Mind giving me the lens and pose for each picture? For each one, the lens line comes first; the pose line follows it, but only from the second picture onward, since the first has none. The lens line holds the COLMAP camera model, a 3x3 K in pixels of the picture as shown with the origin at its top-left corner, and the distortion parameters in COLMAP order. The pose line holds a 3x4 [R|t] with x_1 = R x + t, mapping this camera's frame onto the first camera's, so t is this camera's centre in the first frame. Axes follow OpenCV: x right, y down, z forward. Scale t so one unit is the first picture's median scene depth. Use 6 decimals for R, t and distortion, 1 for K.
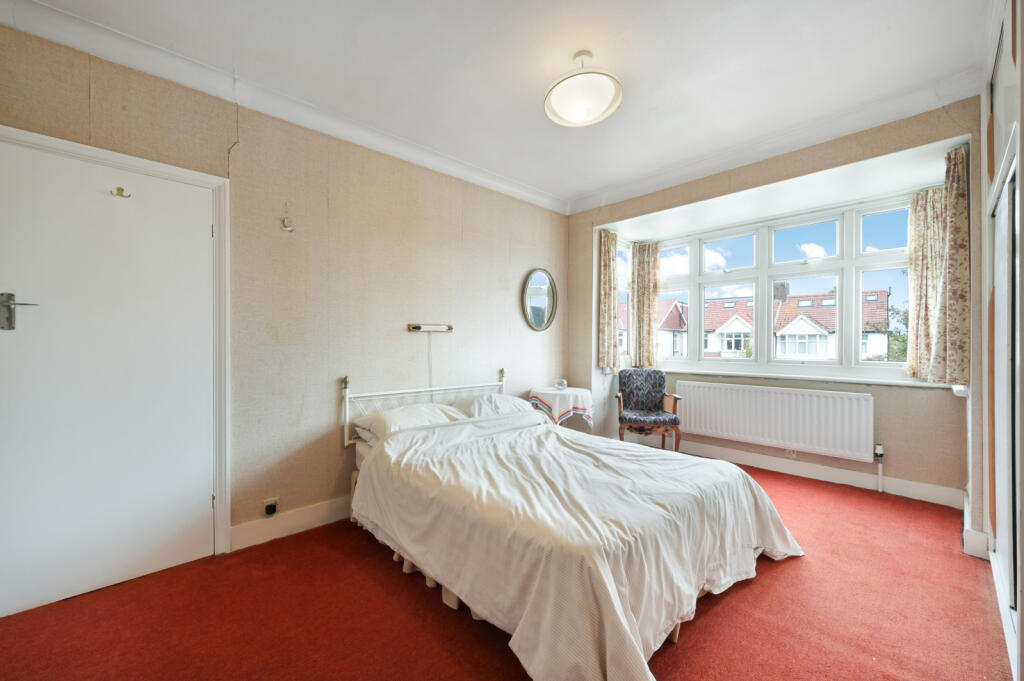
lens RADIAL K [[402.8, 0, 513.8], [0, 402.8, 341.4], [0, 0, 1]] dist [0.000879, 0.000181]
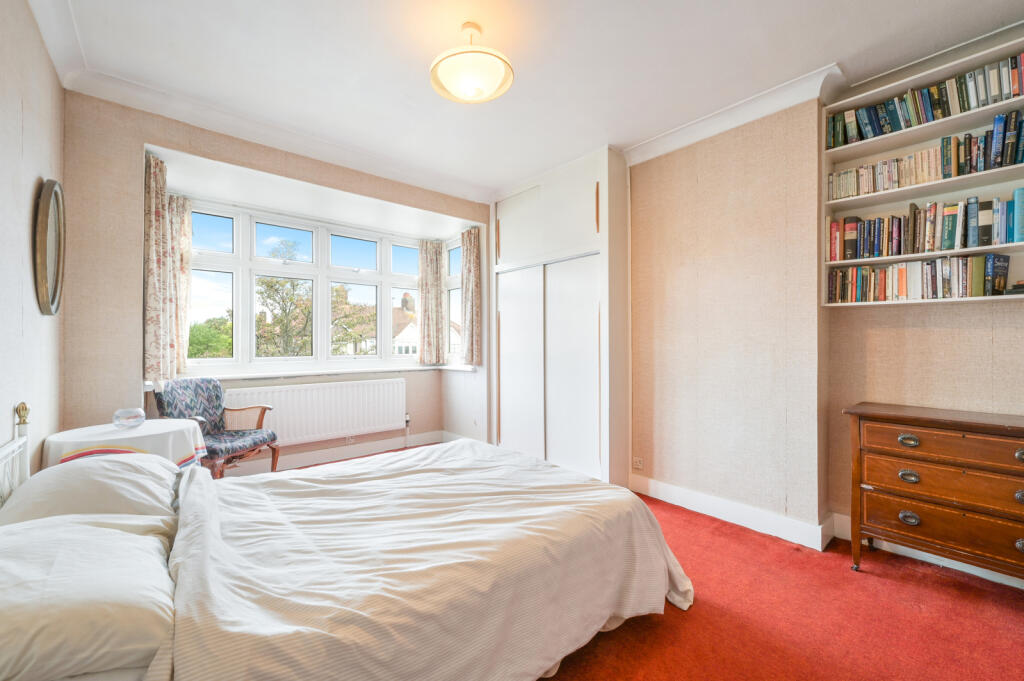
lens RADIAL K [[402.8, 0, 533.7], [0, 402.8, 344.3], [0, 0, 1]] dist [0.000879, 0.000181]
pose [[0.028722, -0.008708, 0.999549, -0.464495], [-0.004140, 0.999952, 0.008831, 0.002121], [-0.999579, -0.004392, 0.028685, 0.515531]]
